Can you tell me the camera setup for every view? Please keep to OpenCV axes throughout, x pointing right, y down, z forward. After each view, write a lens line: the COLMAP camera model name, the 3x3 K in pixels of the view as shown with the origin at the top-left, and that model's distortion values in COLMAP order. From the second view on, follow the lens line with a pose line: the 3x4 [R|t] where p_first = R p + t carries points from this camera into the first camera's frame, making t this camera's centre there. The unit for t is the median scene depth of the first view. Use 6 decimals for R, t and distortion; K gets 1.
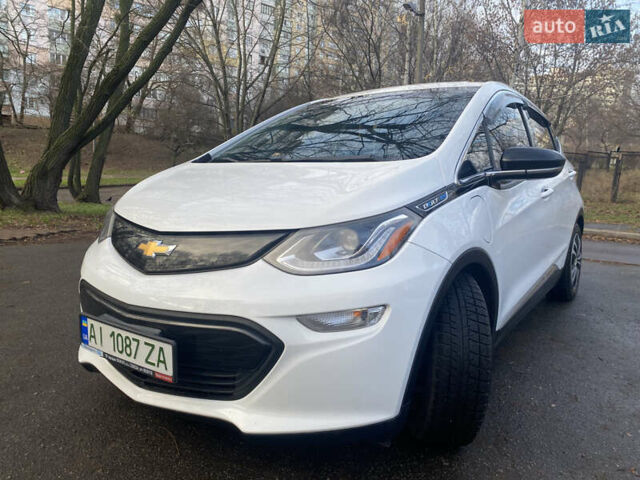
lens RADIAL K [[511.3, 0, 320.0], [0, 511.3, 240.0], [0, 0, 1]] dist [0.004428, -0.008013]
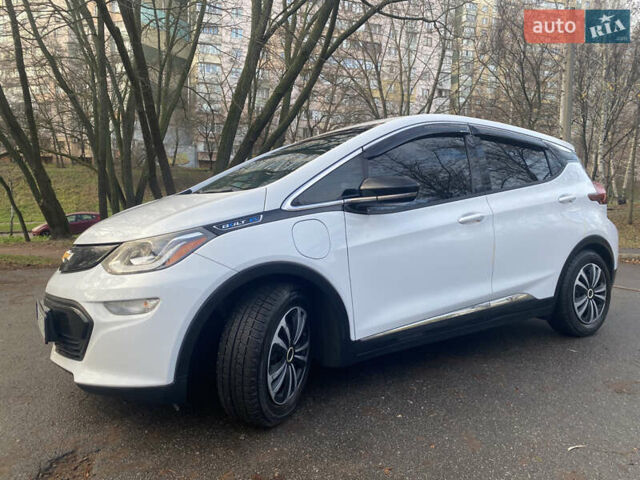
lens RADIAL K [[495.0, 0, 320.0], [0, 495.0, 240.0], [0, 0, 1]] dist [0.150829, 0.001443]
pose [[0.915694, 0.012467, -0.401682, 0.992869], [-0.034802, 0.998224, -0.048355, 0.021740], [0.400366, 0.058258, 0.914502, -0.065706]]
